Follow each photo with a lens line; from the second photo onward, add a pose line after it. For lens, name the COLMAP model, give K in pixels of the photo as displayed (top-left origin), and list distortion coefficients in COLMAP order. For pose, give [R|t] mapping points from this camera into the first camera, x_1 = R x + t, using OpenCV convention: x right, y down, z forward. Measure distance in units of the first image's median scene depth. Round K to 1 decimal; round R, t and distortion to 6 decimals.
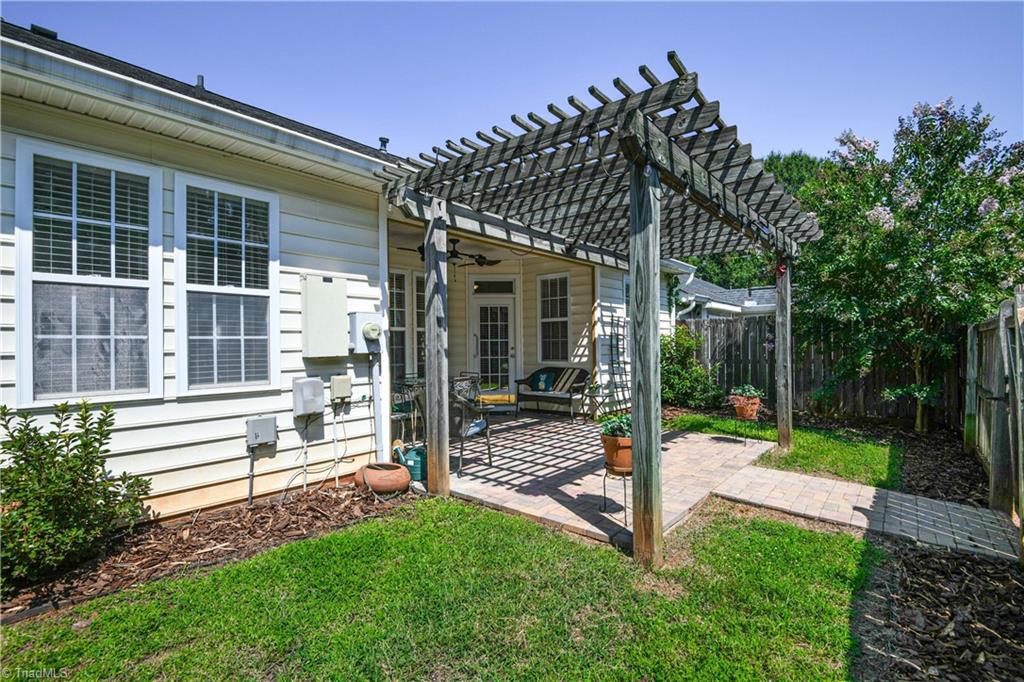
lens RADIAL K [[477.5, 0, 514.0], [0, 477.5, 339.8], [0, 0, 1]] dist [-0.005349, -0.004228]
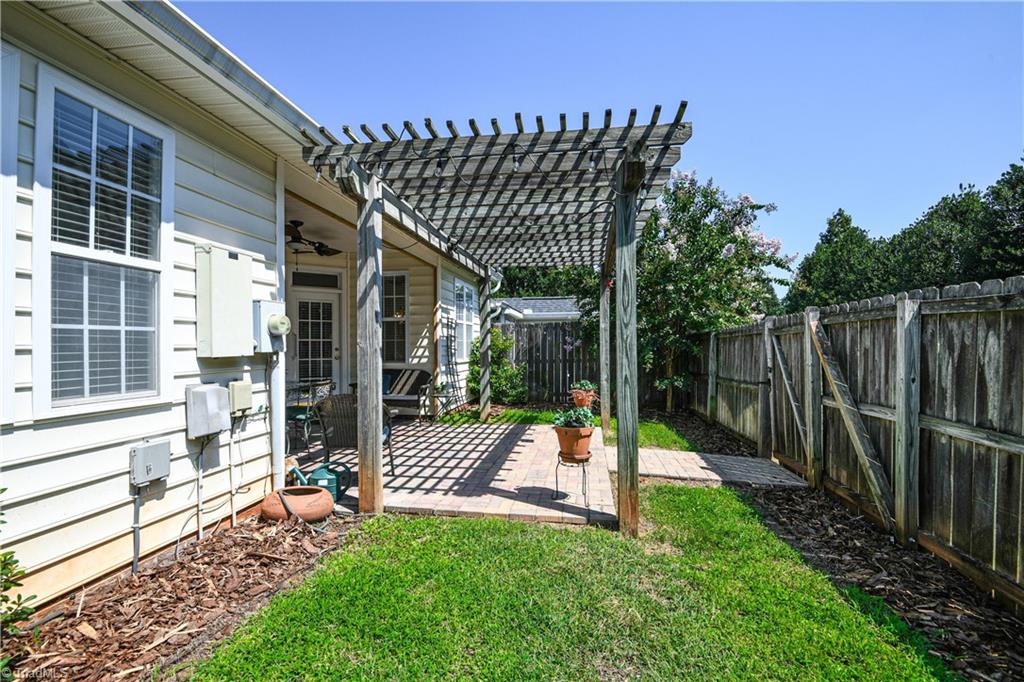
lens RADIAL K [[477.5, 0, 511.5], [0, 477.5, 339.3], [0, 0, 1]] dist [-0.005349, -0.004228]
pose [[0.854992, 0.014201, 0.518447, -0.404911], [-0.010161, 0.999892, -0.010632, 0.011355], [-0.518542, 0.003822, 0.855043, 0.116253]]
